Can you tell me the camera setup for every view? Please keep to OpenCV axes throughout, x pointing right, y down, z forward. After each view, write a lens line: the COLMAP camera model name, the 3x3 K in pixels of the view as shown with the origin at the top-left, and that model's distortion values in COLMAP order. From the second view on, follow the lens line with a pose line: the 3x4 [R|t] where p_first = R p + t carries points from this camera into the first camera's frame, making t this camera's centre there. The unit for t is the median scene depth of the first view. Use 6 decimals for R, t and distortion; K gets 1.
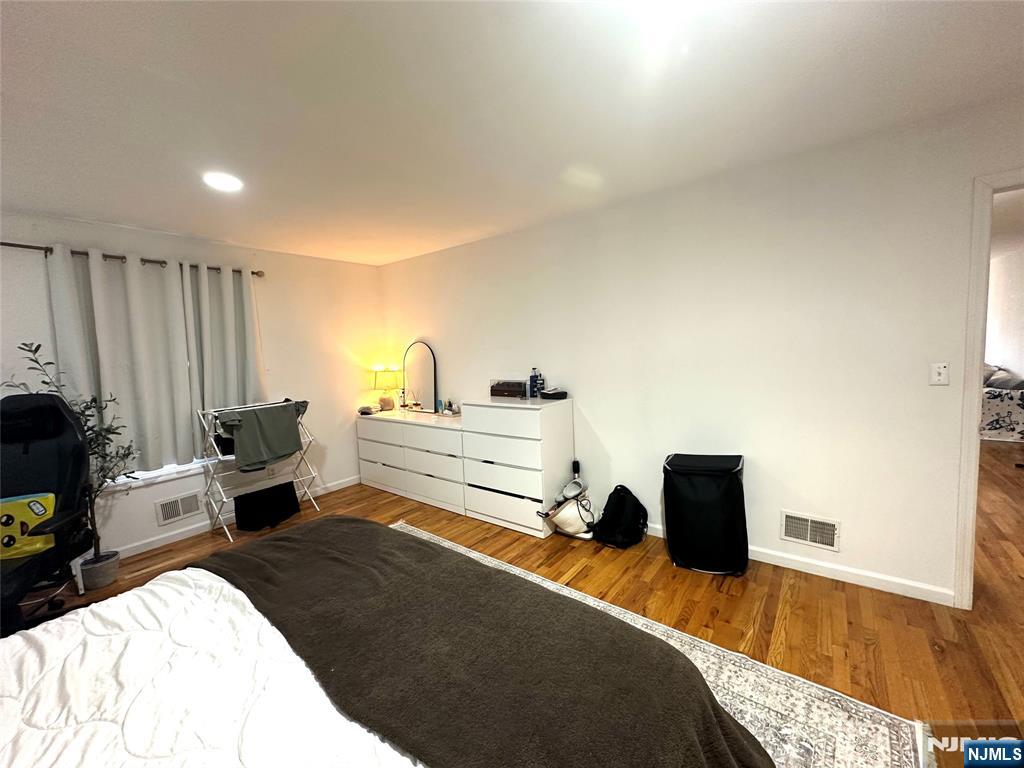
lens RADIAL K [[411.1, 0, 511.6], [0, 411.1, 381.7], [0, 0, 1]] dist [-0.001892, 0.001013]
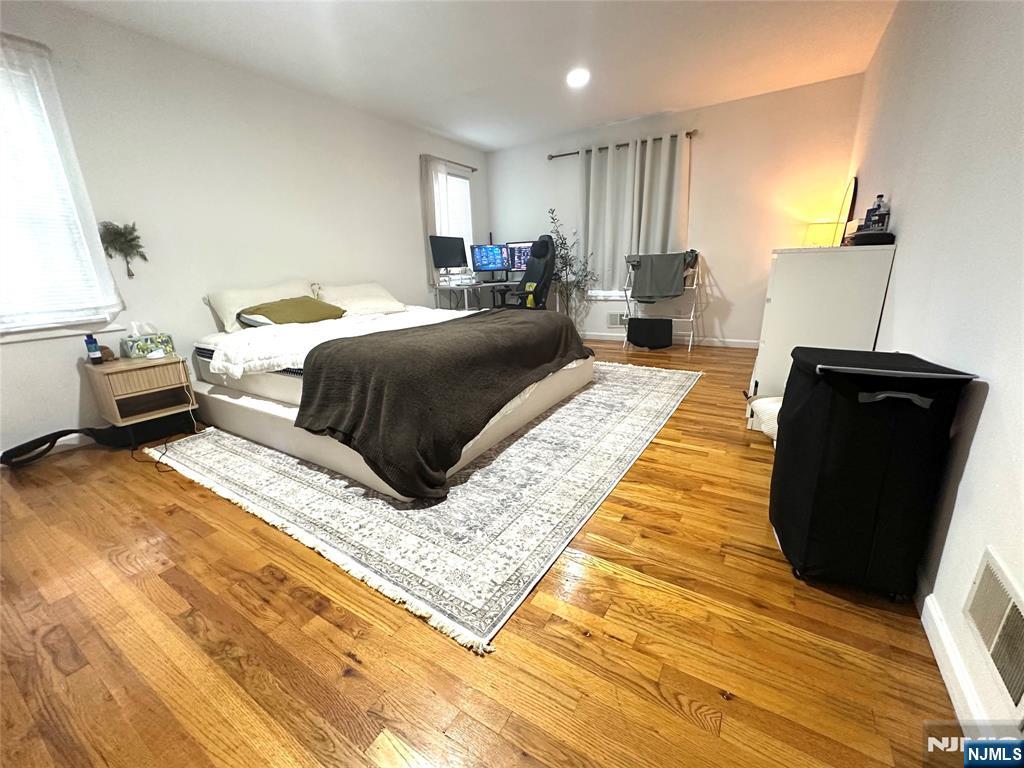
lens RADIAL K [[411.1, 0, 513.4], [0, 411.1, 383.0], [0, 0, 1]] dist [-0.001892, 0.001013]
pose [[0.107342, 0.314221, -0.943262, 0.736605], [-0.049243, 0.949259, 0.310615, 0.075842], [0.993002, 0.013107, 0.117368, 0.457348]]
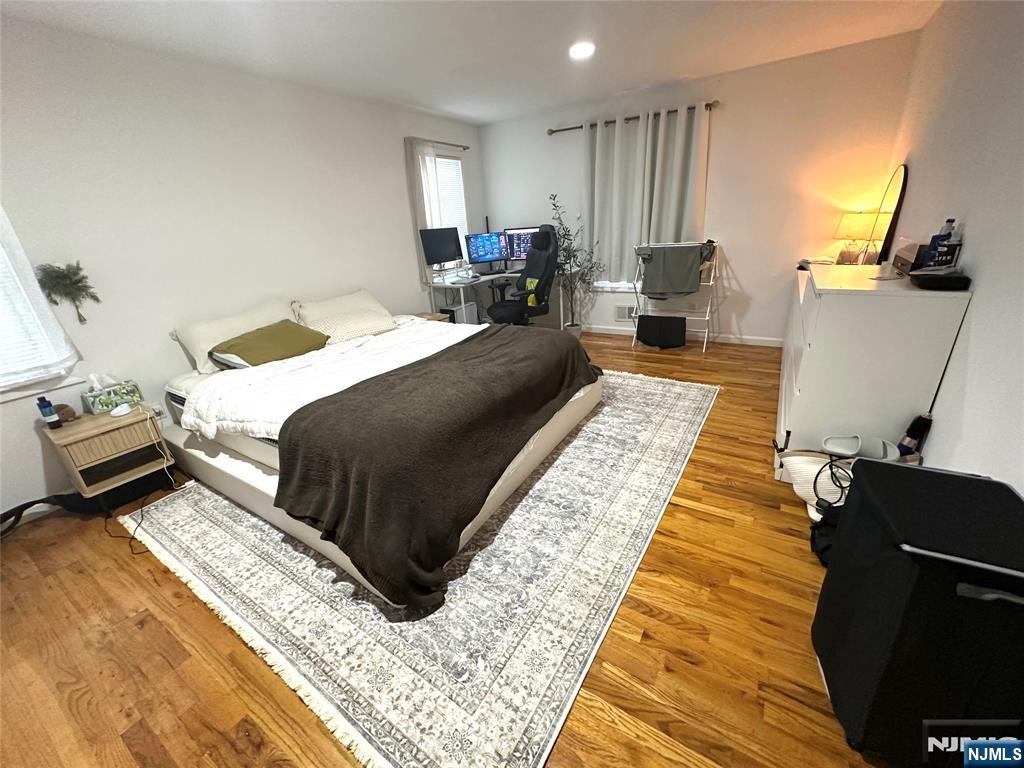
lens RADIAL K [[411.1, 0, 513.0], [0, 411.1, 383.3], [0, 0, 1]] dist [-0.001892, 0.001013]
pose [[0.108783, 0.405724, -0.907499, 0.600936], [-0.020290, 0.913632, 0.406034, -0.049455], [0.993858, -0.025756, 0.107620, 0.471329]]
